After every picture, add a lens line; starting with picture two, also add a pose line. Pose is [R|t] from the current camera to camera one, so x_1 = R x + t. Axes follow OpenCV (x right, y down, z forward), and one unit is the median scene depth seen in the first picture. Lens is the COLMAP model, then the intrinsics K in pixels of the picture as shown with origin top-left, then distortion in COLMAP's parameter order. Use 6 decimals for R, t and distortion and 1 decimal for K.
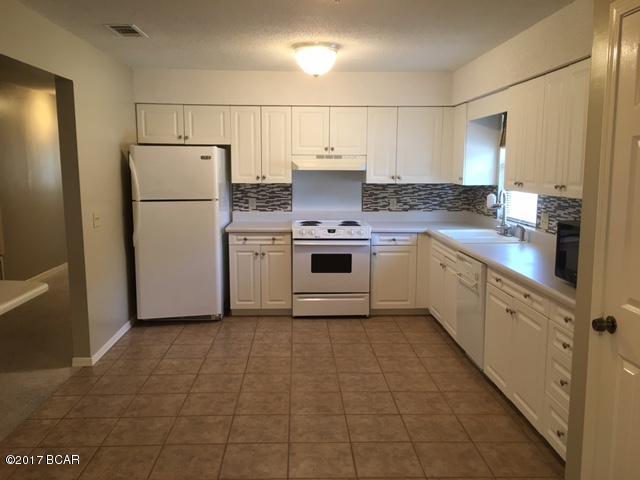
lens RADIAL K [[553.4, 0, 320.0], [0, 553.4, 240.0], [0, 0, 1]] dist [0.058594, -0.002577]
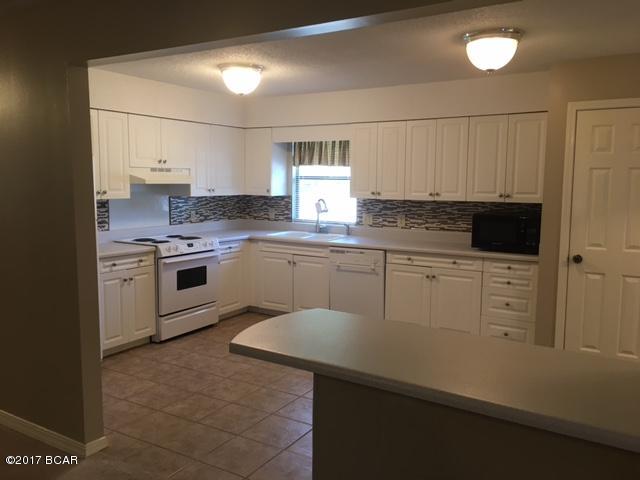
lens RADIAL K [[553.4, 0, 320.0], [0, 553.4, 240.0], [0, 0, 1]] dist [0.058594, -0.002577]
pose [[0.547436, -0.090865, 0.831900, -0.670027], [0.106987, 0.993530, 0.038116, -0.038090], [-0.829980, 0.068137, 0.553615, 0.255615]]
